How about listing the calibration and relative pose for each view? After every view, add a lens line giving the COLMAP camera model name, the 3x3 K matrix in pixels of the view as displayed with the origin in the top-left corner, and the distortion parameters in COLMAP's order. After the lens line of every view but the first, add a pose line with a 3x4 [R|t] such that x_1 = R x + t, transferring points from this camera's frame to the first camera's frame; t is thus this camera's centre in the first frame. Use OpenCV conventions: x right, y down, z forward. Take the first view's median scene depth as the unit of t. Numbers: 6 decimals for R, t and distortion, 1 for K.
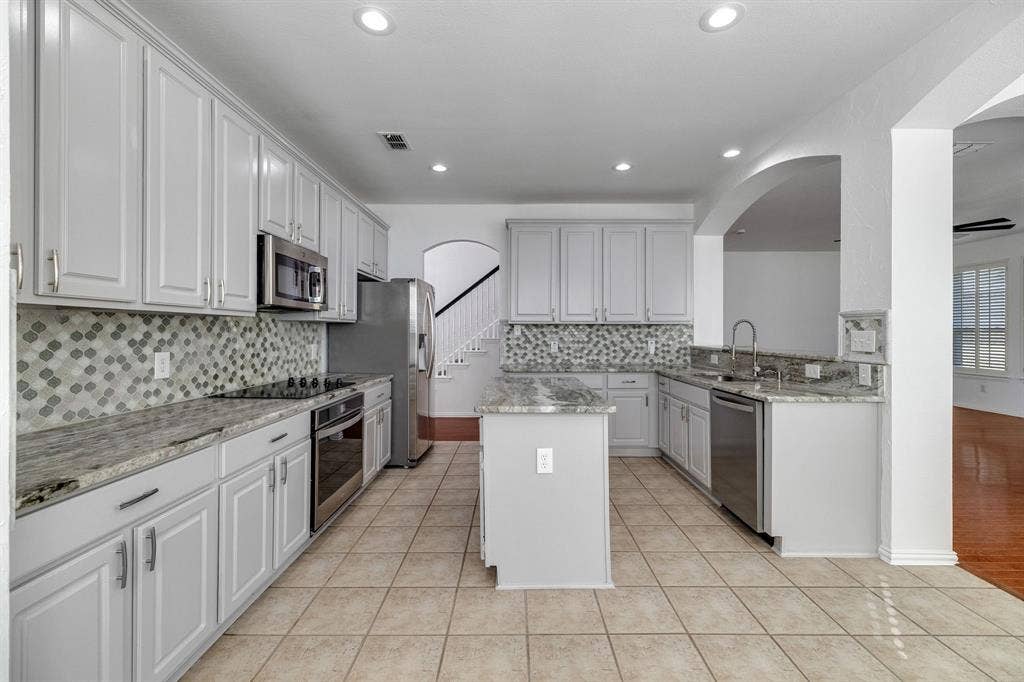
lens RADIAL K [[429.2, 0, 516.0], [0, 429.2, 332.4], [0, 0, 1]] dist [0.000906, 0.000320]
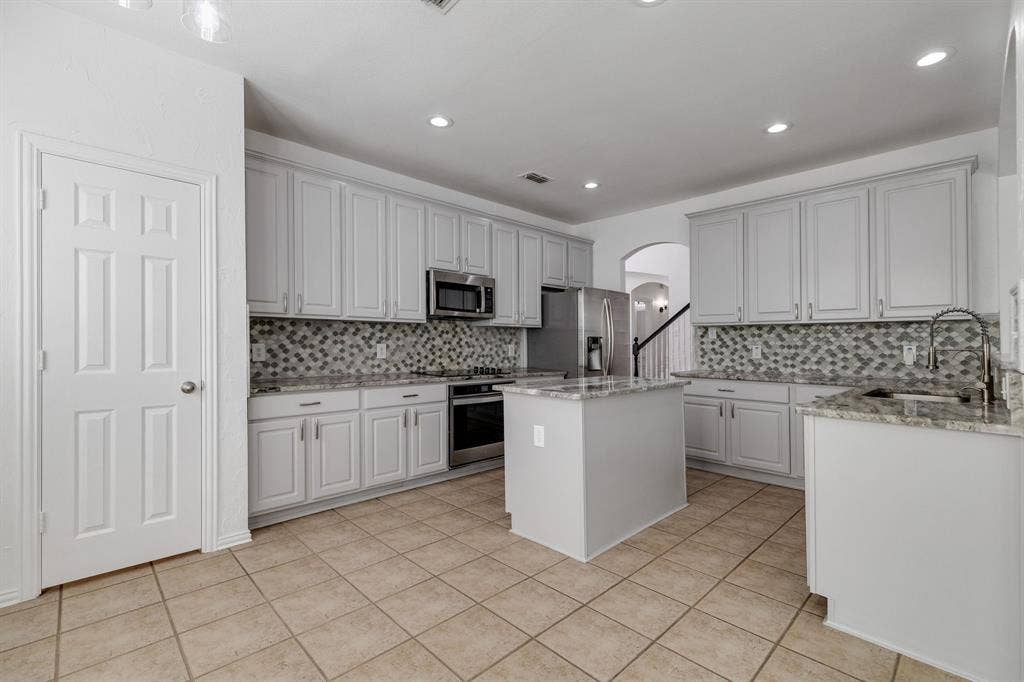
lens RADIAL K [[453.6, 0, 511.6], [0, 453.6, 351.5], [0, 0, 1]] dist [0.001139, 0.000182]
pose [[0.695069, 0.015170, -0.718783, 0.654796], [-0.004077, 0.999844, 0.017160, 0.031027], [0.718932, -0.008997, 0.695023, 0.053702]]
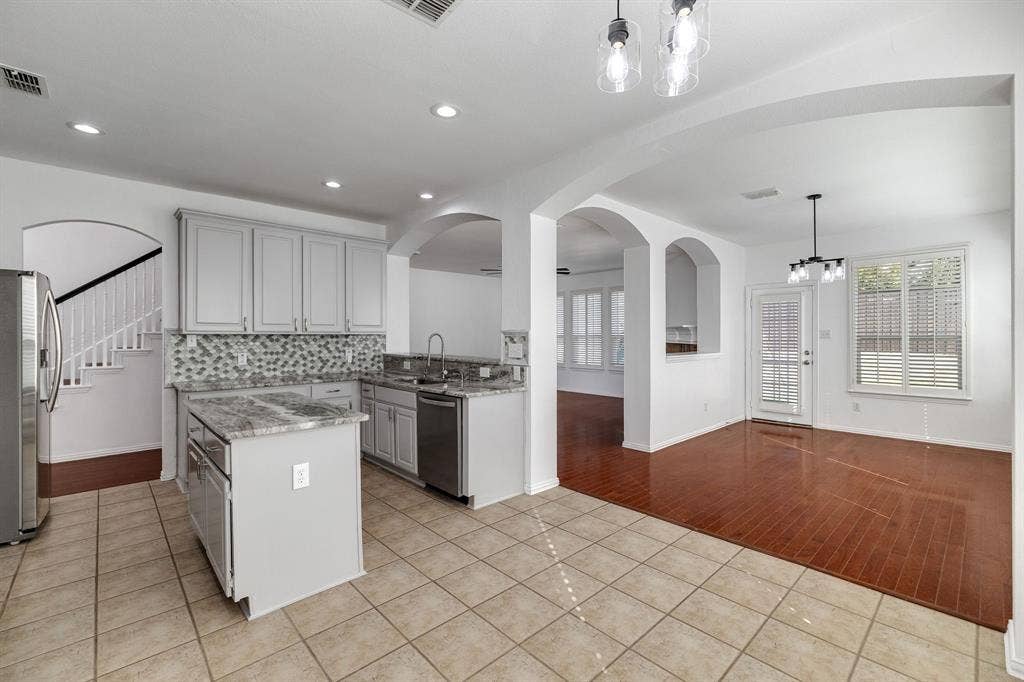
lens RADIAL K [[438.4, 0, 510.5], [0, 438.4, 332.9], [0, 0, 1]] dist [0.000047, 0.000278]
pose [[0.732481, 0.002991, 0.680781, -0.204694], [-0.000749, 0.999993, -0.003588, -0.030693], [-0.680787, 0.002119, 0.732479, -0.085716]]
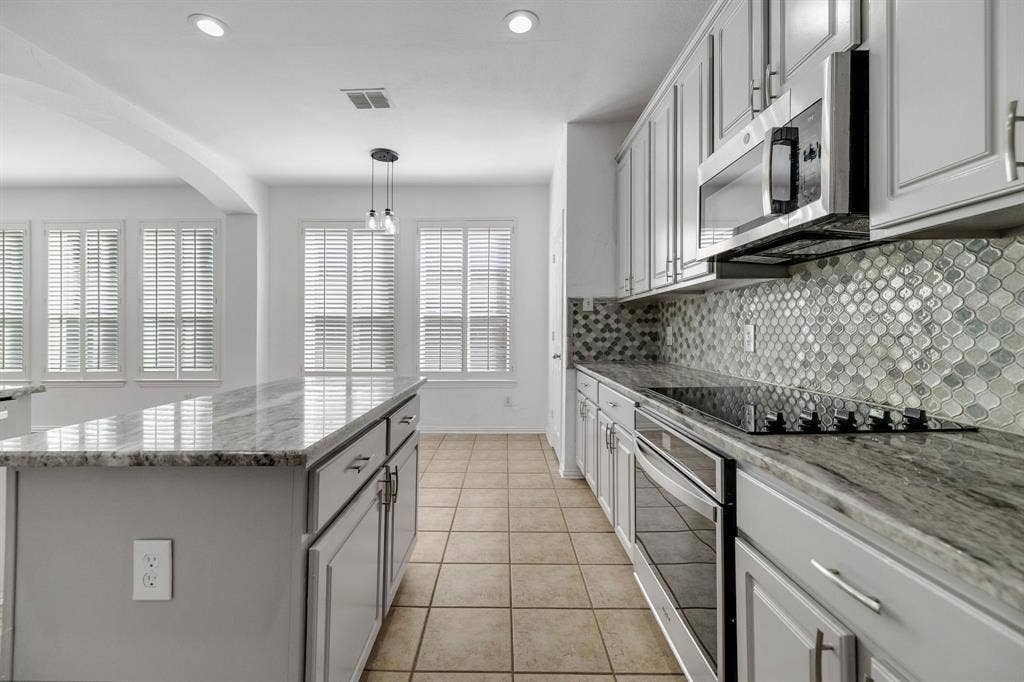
lens RADIAL K [[418.1, 0, 509.3], [0, 418.1, 345.9], [0, 0, 1]] dist [0.000173, -0.000010]
pose [[-0.999960, 0.004509, 0.007764, -0.202814], [0.004793, 0.999309, 0.036853, 0.041109], [-0.007593, 0.036889, -0.999291, 1.406819]]
